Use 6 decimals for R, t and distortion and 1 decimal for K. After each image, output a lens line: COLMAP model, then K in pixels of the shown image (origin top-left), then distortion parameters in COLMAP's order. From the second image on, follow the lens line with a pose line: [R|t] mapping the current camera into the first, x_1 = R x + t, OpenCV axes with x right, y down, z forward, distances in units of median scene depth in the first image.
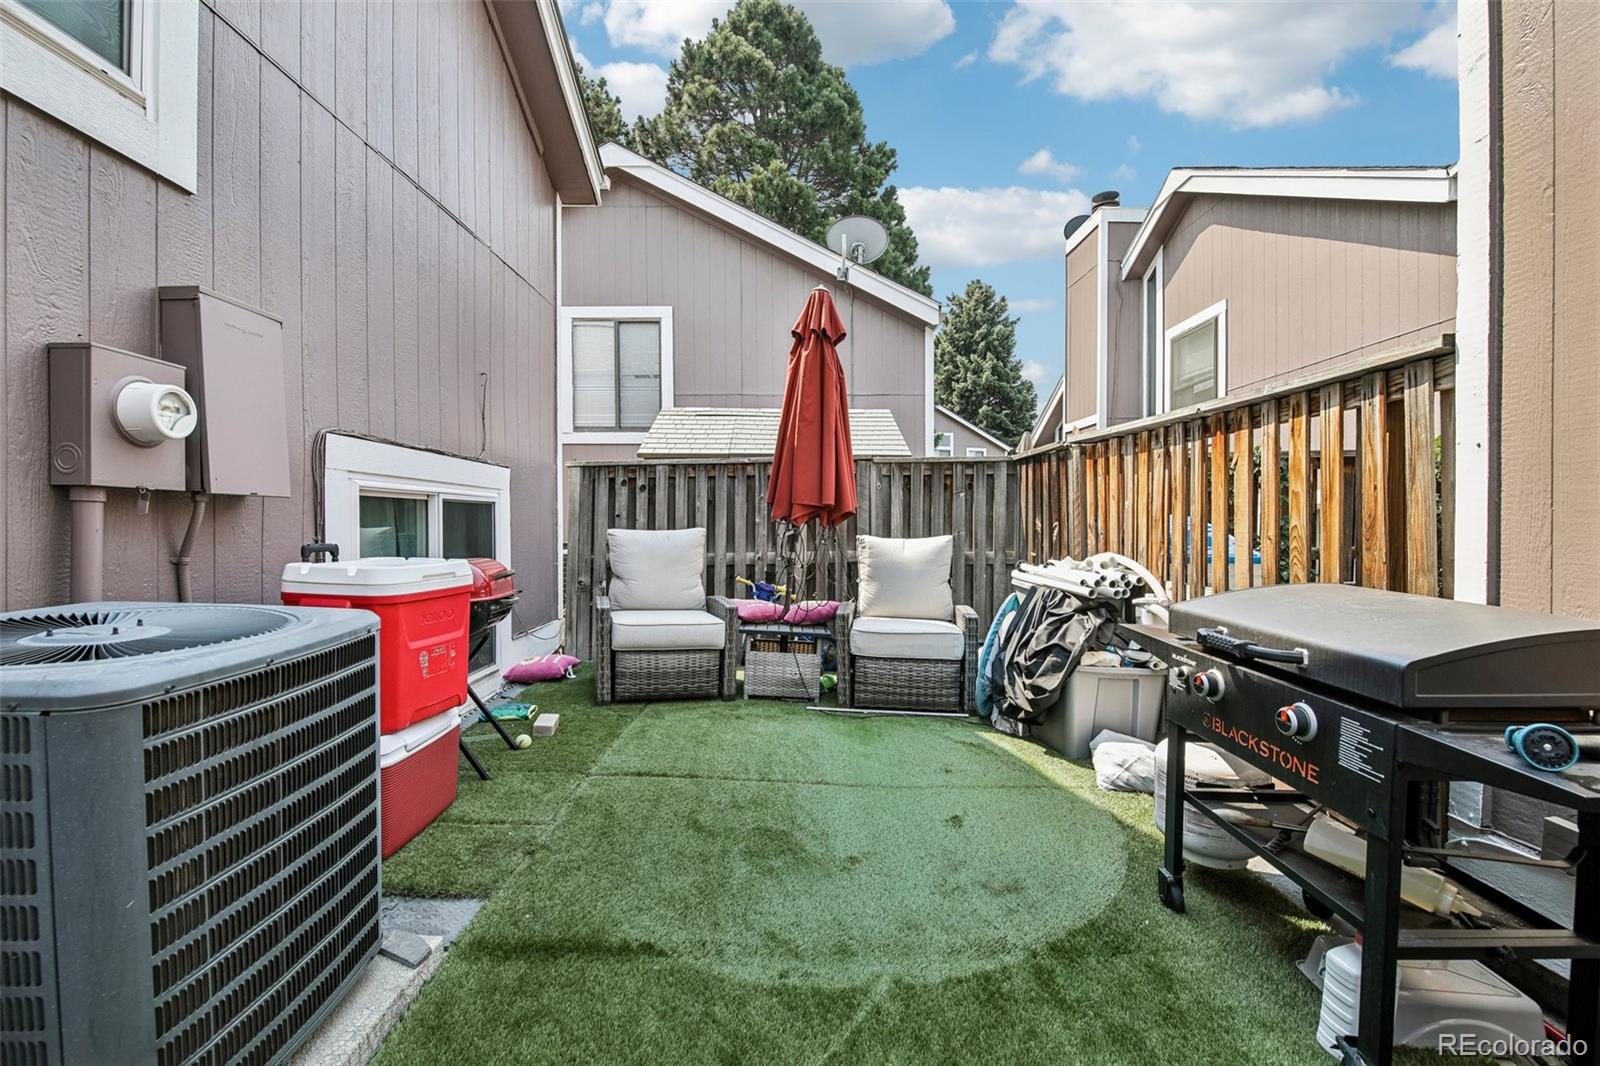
lens RADIAL K [[695.6, 0, 793.4], [0, 695.6, 534.2], [0, 0, 1]] dist [0.001688, -0.006797]
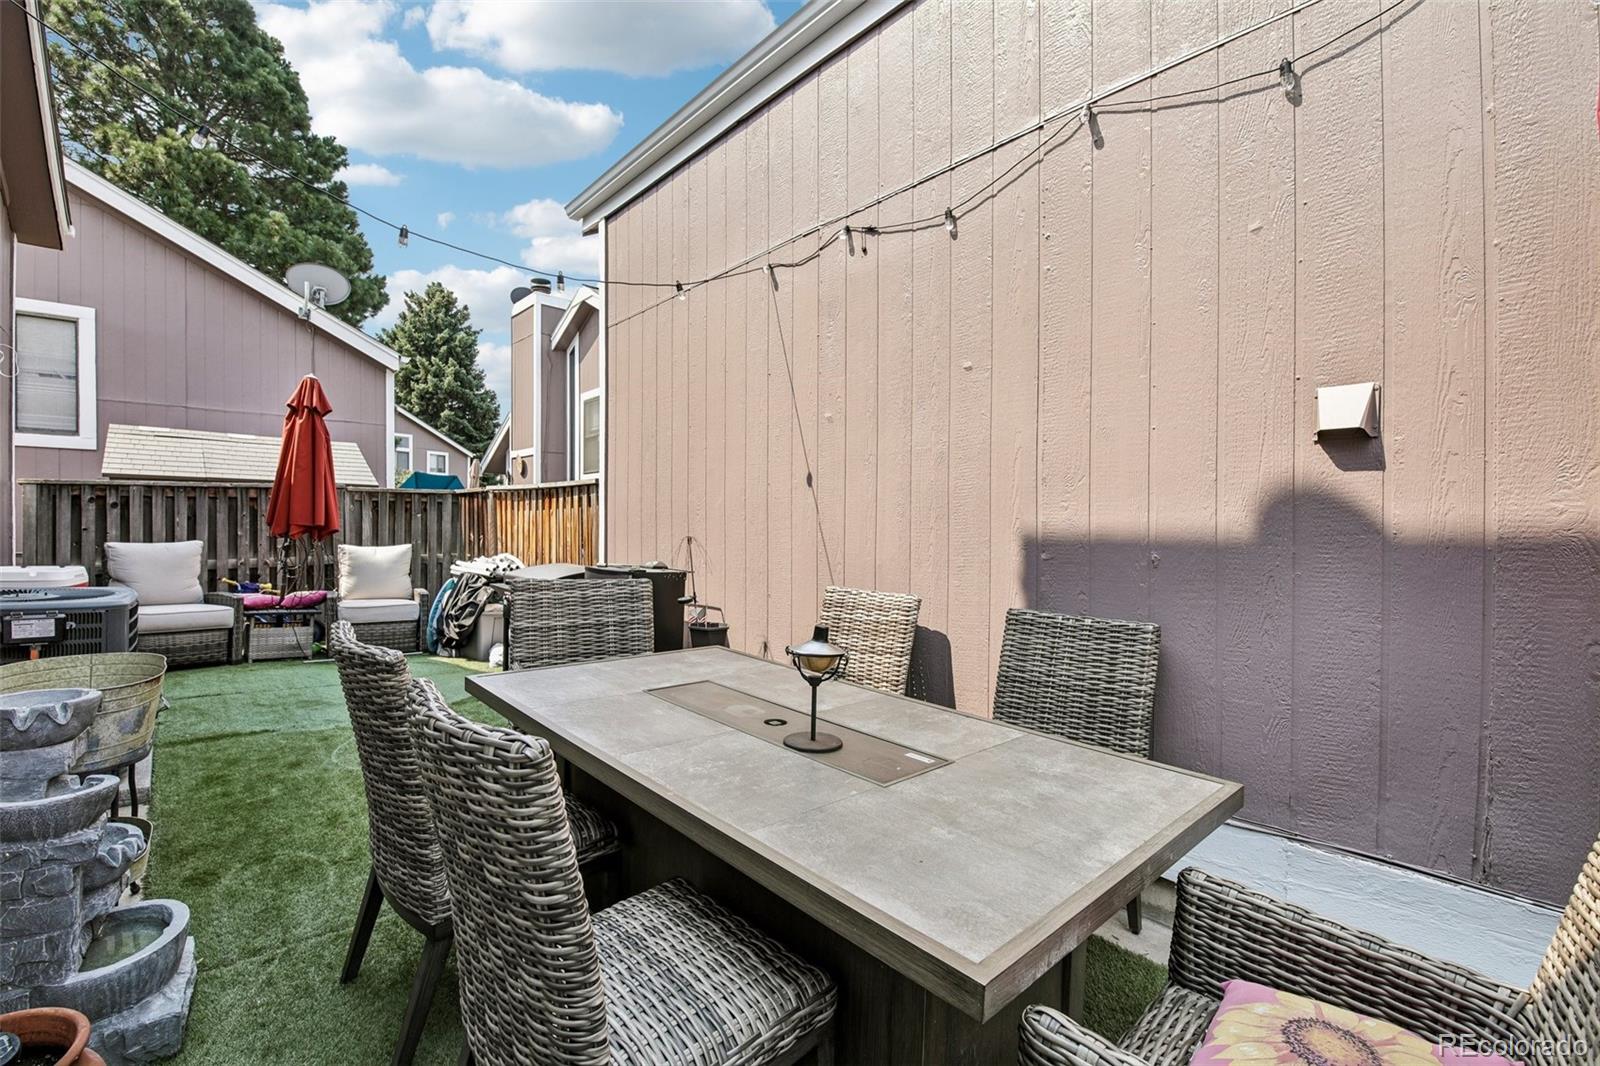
lens RADIAL K [[695.6, 0, 790.6], [0, 695.6, 537.5], [0, 0, 1]] dist [0.001688, -0.006797]
pose [[0.749593, -0.004279, 0.661885, -0.136284], [0.002322, 0.999990, 0.003835, -0.014789], [-0.661895, -0.001338, 0.749596, -0.598407]]
